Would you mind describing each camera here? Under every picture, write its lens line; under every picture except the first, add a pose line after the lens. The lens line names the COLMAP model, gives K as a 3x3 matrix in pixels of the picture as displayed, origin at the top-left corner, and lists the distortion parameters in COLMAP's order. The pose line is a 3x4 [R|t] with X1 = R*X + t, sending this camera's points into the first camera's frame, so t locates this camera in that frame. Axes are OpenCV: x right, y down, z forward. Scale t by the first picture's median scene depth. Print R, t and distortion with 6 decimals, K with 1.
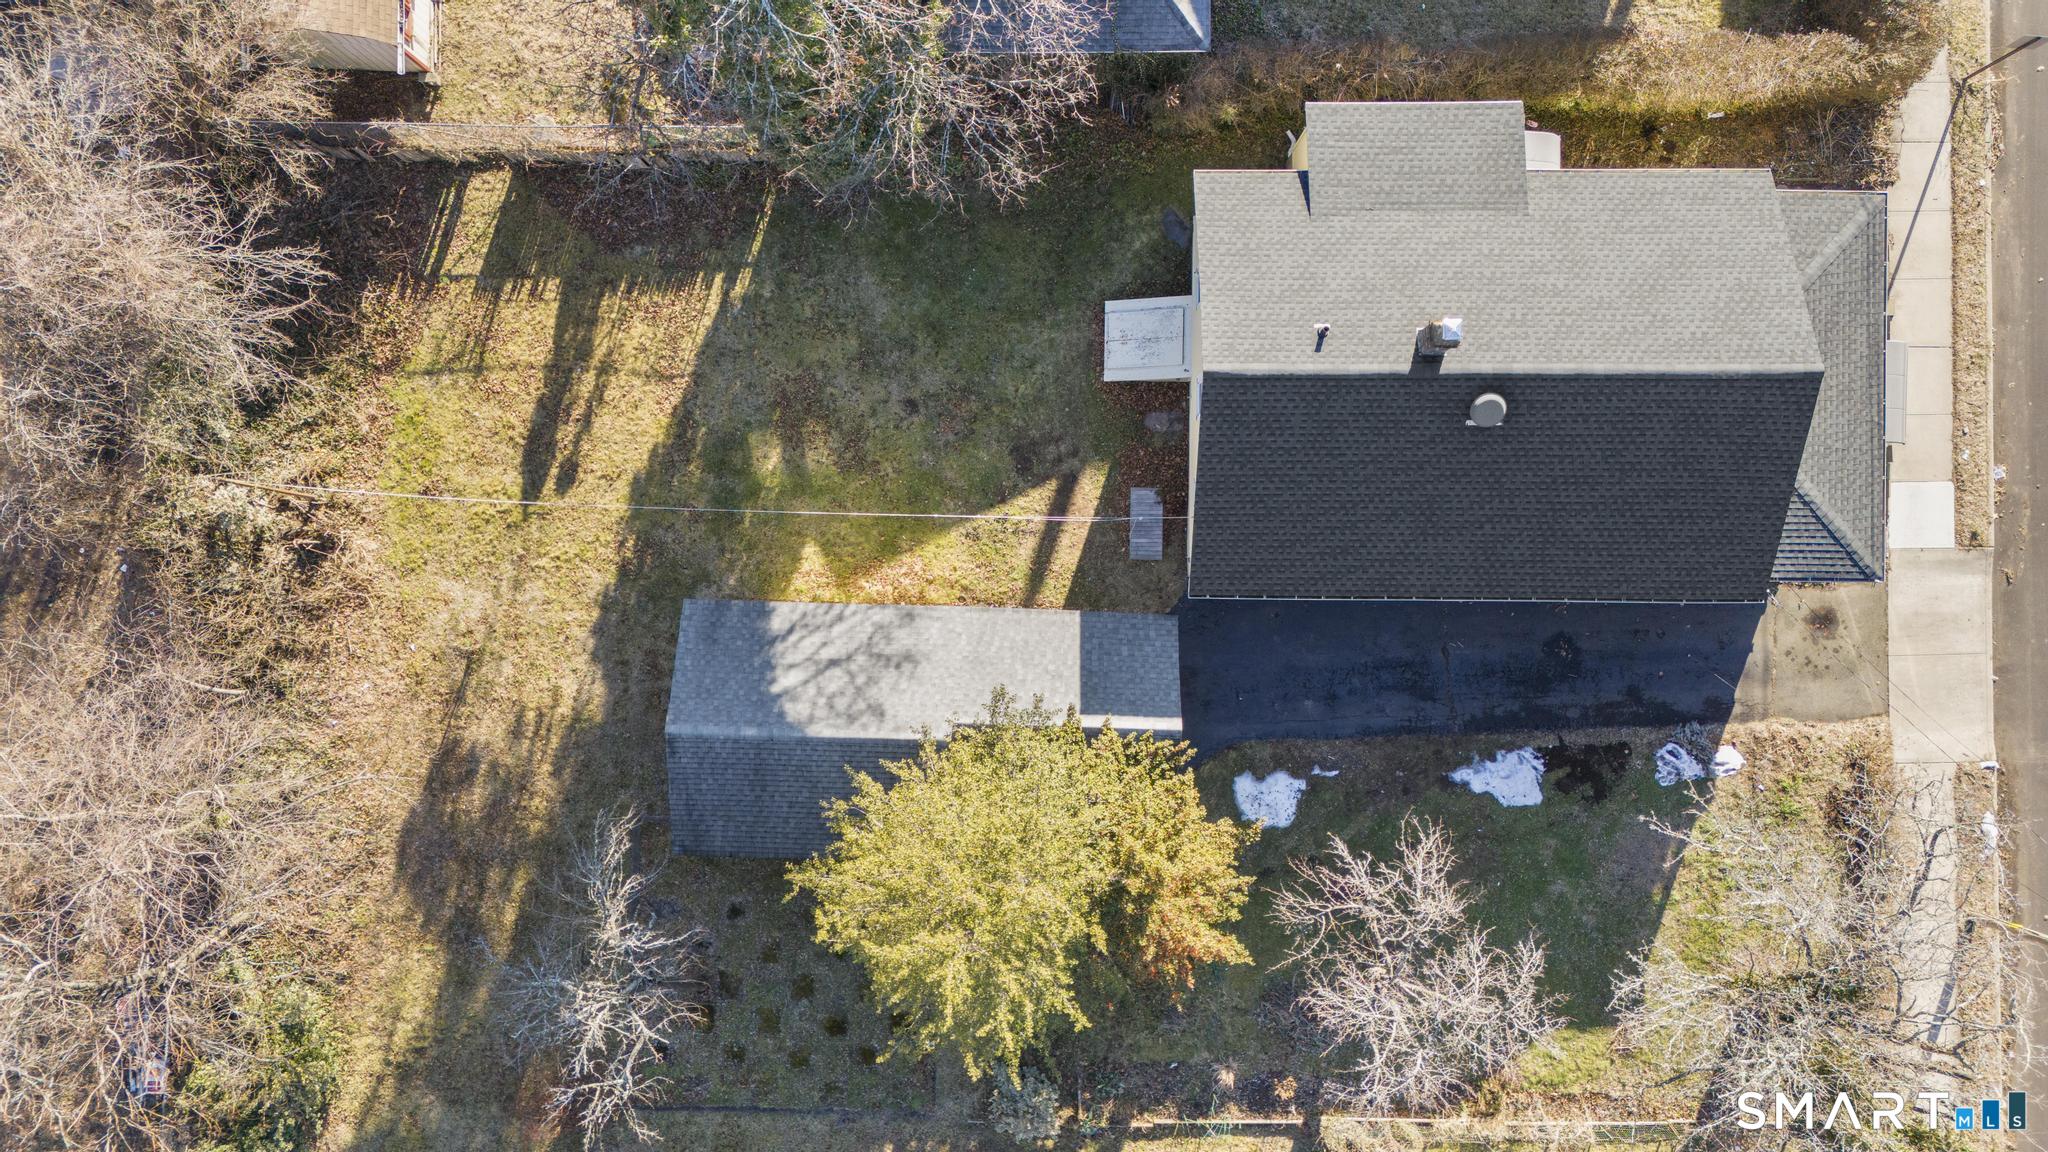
lens RADIAL K [[1476.4, 0, 1024.0], [0, 1476.4, 576.0], [0, 0, 1]] dist [0.054130, -0.035922]
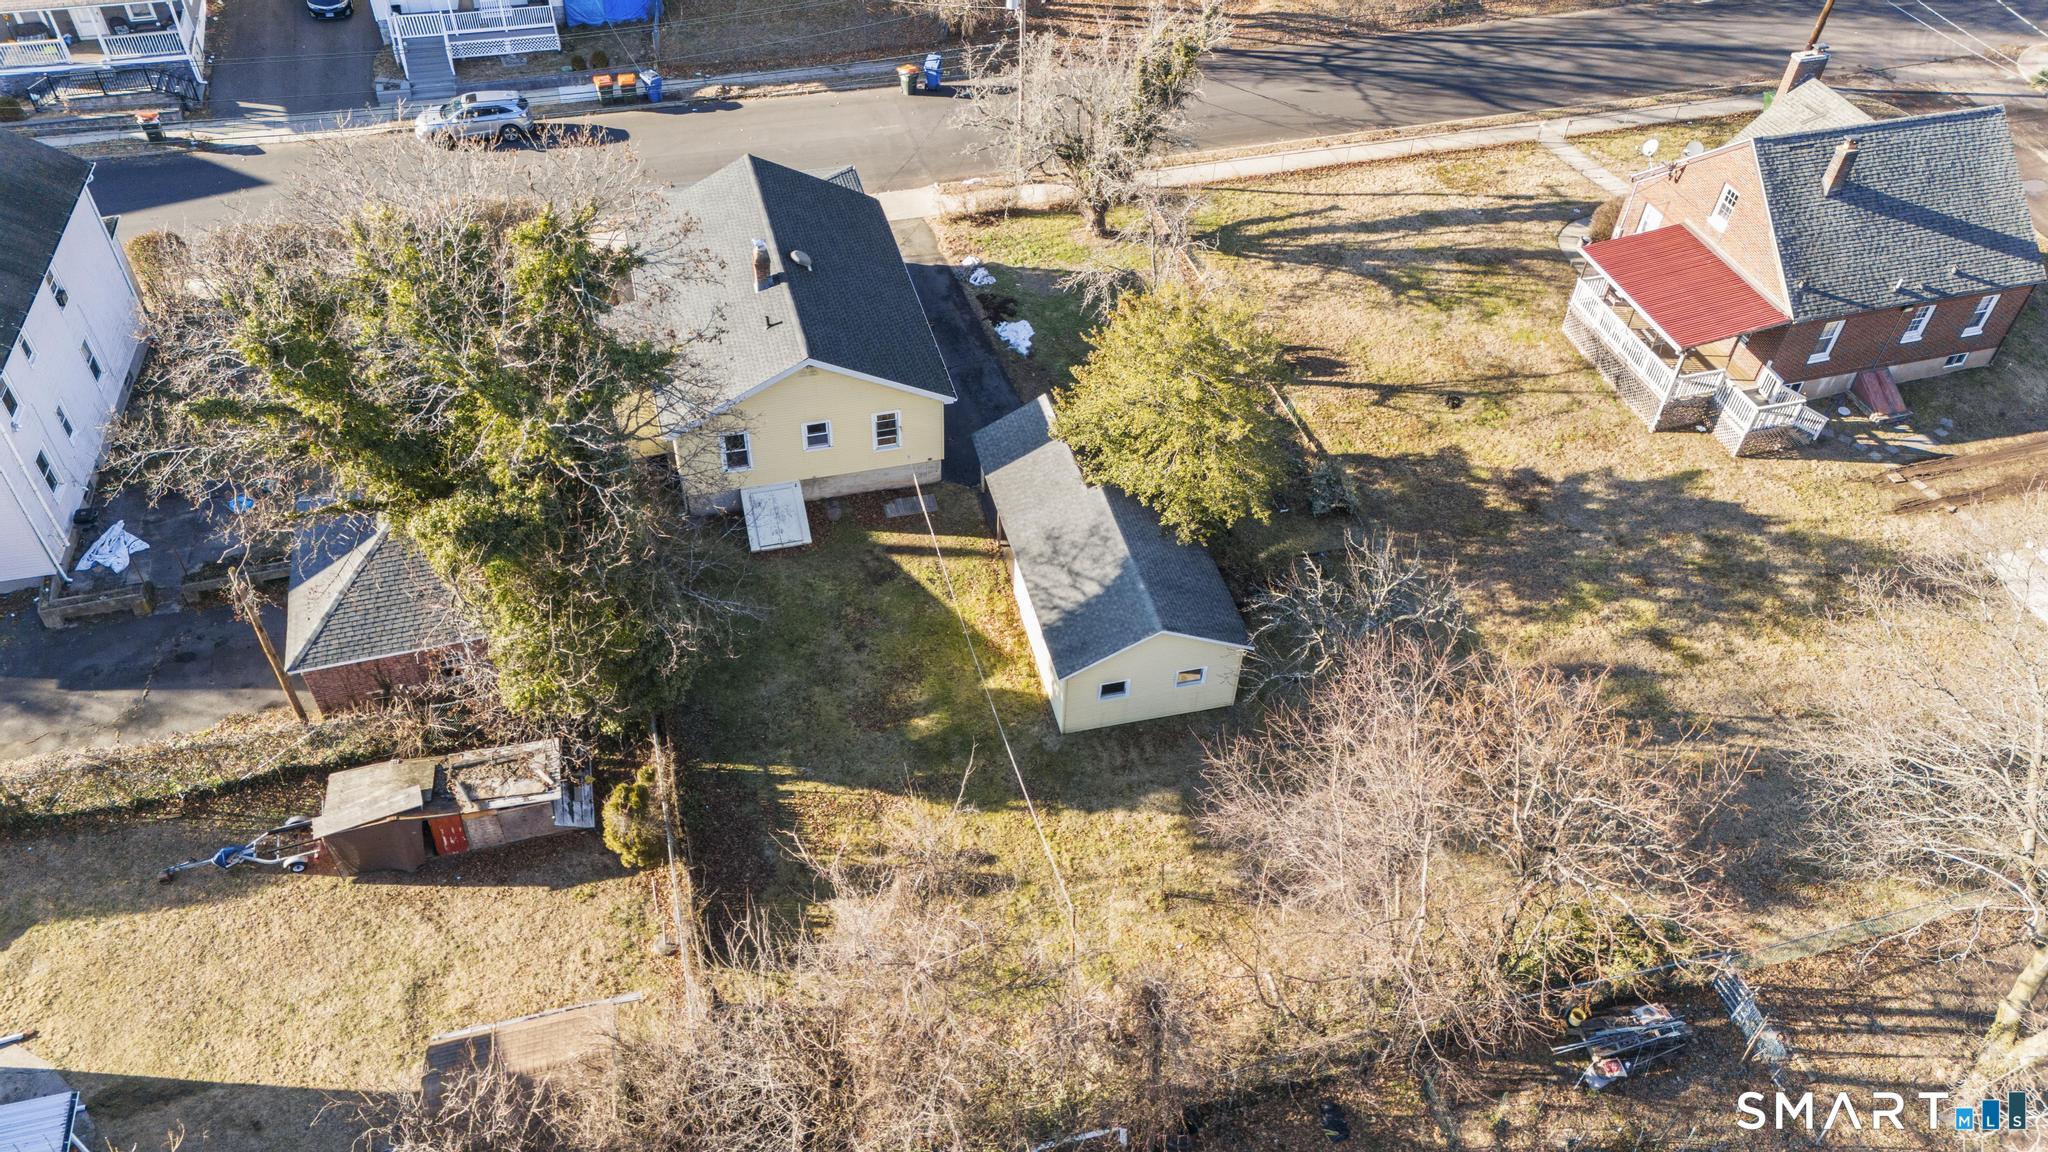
lens RADIAL K [[1476.4, 0, 1024.0], [0, 1476.4, 576.0], [0, 0, 1]] dist [0.054130, -0.035922]
pose [[-0.272324, -0.679058, 0.681704, -0.919314], [0.961336, -0.161898, 0.222760, -0.247927], [-0.040901, 0.716010, 0.696891, 0.087180]]
